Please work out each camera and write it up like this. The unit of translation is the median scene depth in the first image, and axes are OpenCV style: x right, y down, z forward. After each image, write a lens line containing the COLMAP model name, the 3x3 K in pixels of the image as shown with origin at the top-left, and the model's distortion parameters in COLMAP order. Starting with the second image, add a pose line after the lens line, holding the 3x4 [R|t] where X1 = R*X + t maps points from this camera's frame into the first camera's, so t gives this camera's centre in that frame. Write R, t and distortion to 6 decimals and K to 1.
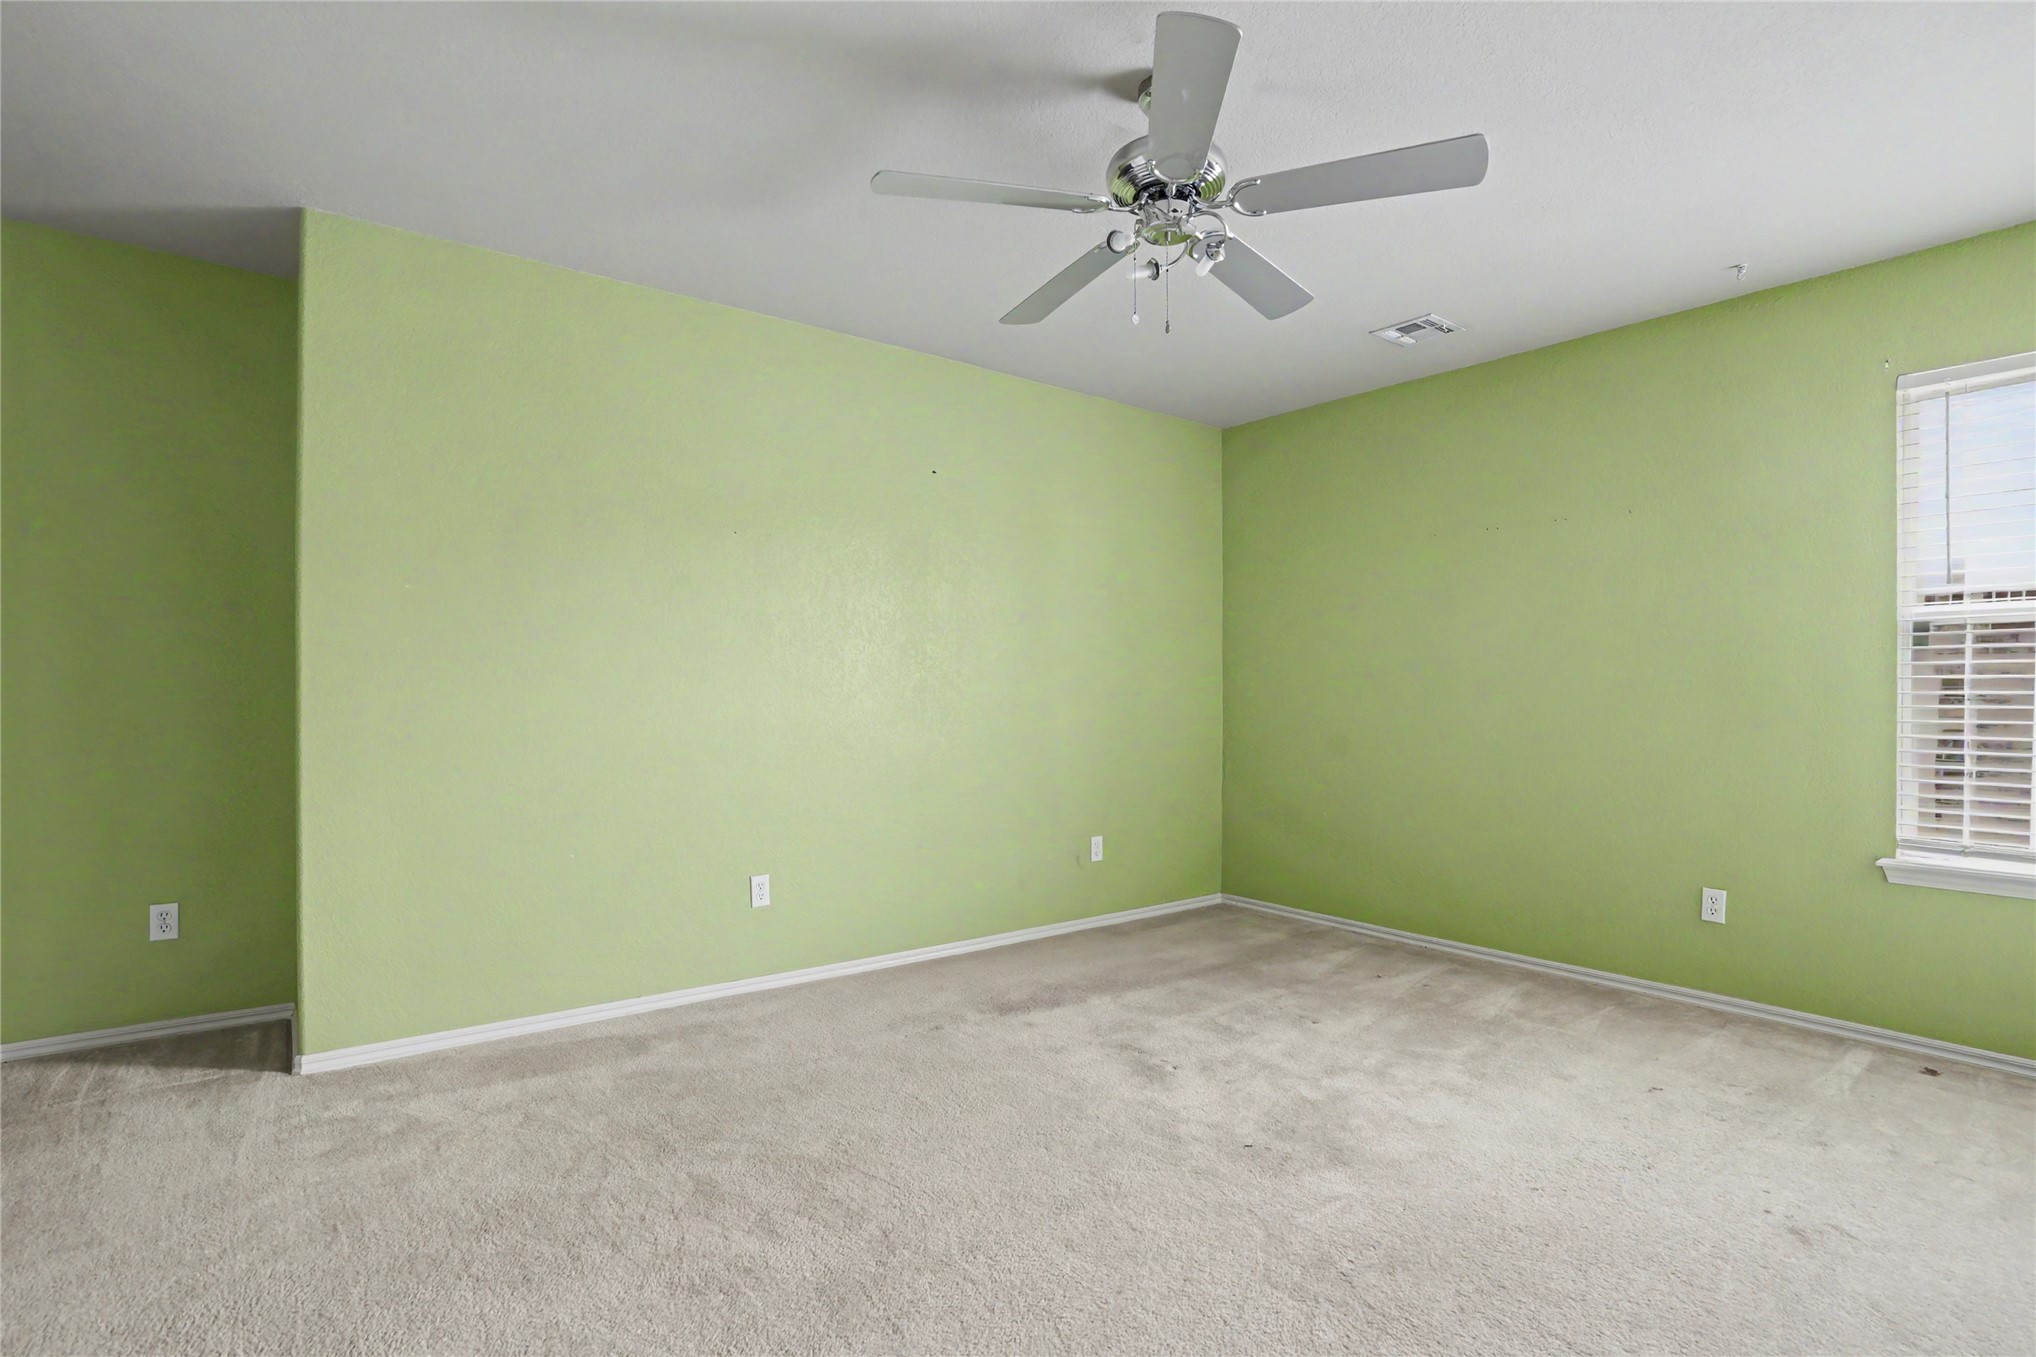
lens RADIAL K [[959.3, 0, 1019.9], [0, 959.3, 674.4], [0, 0, 1]] dist [-0.064183, 0.025138]
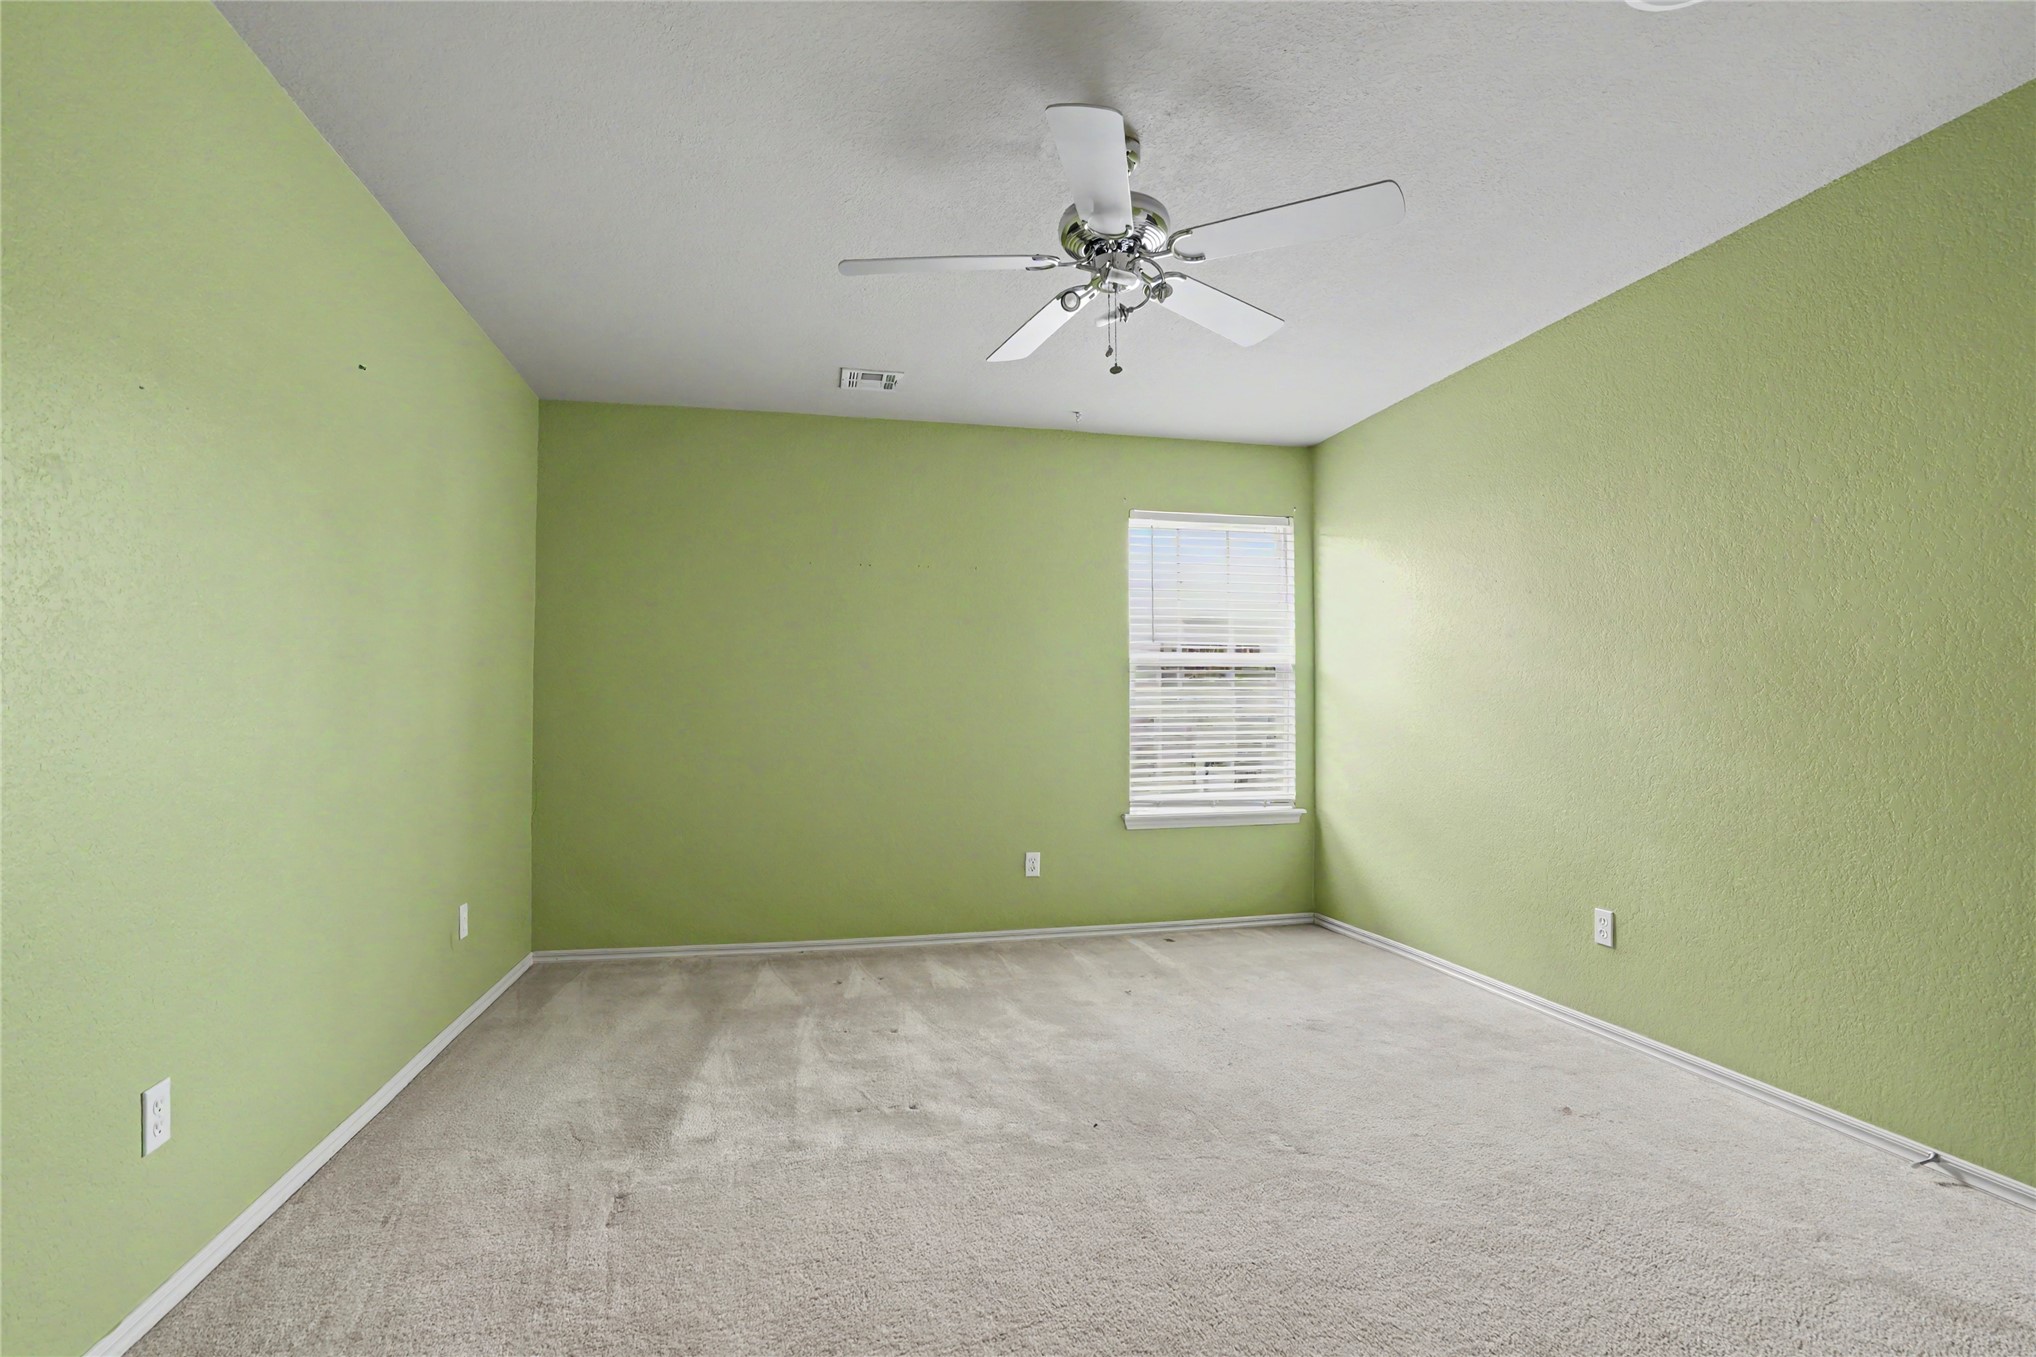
lens RADIAL K [[959.3, 0, 1019.9], [0, 959.3, 674.4], [0, 0, 1]] dist [-0.064183, 0.025138]
pose [[0.437073, 0.029440, 0.898944, -0.528358], [-0.011364, 0.999565, -0.027210, 0.009065], [-0.899354, 0.001677, 0.437218, 0.404492]]
